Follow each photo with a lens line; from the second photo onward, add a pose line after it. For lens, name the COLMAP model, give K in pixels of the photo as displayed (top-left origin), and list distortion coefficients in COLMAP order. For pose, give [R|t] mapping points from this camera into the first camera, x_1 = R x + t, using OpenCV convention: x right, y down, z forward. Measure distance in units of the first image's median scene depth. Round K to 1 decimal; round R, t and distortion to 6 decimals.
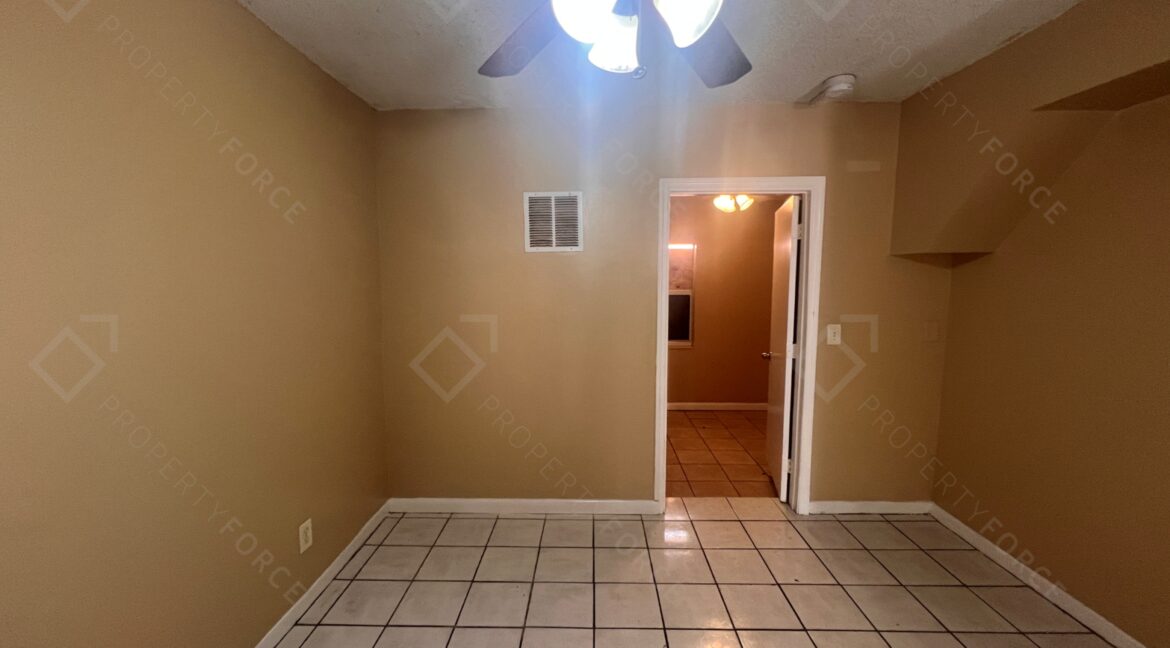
lens RADIAL K [[469.6, 0, 581.9], [0, 469.6, 321.9], [0, 0, 1]] dist [-0.001979, 0.000381]
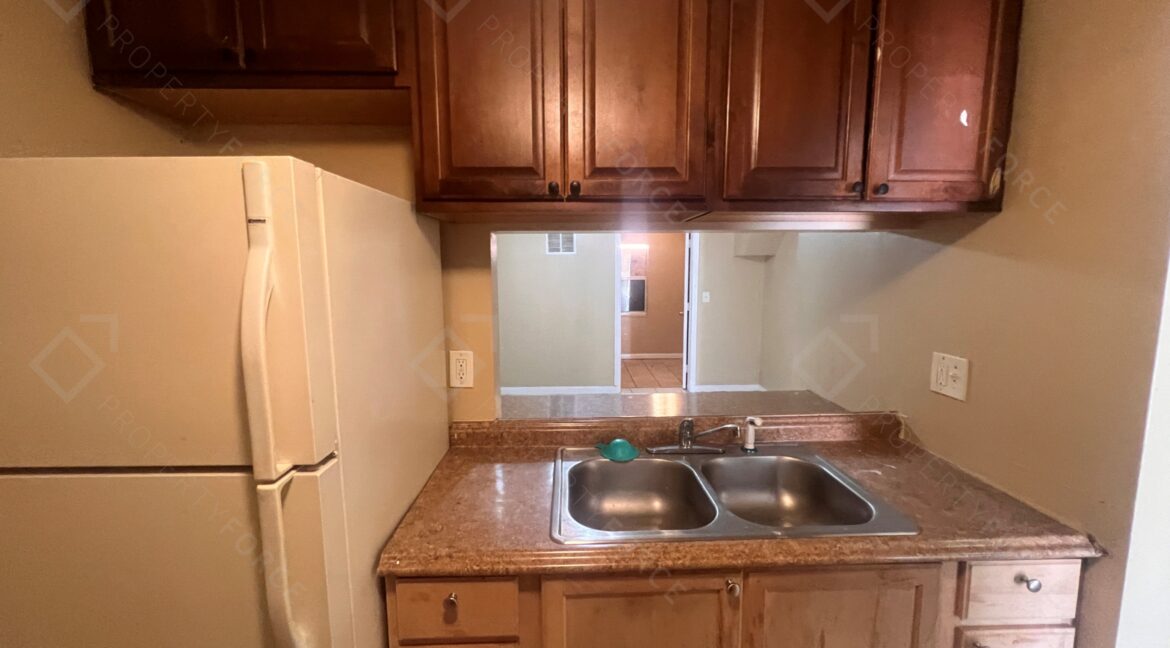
lens RADIAL K [[469.6, 0, 581.9], [0, 469.6, 321.9], [0, 0, 1]] dist [-0.001979, 0.000381]
pose [[0.999028, -0.007308, 0.043478, -0.029243], [0.006377, 0.999748, 0.021507, 0.040456], [-0.043624, -0.021209, 0.998823, -0.443675]]
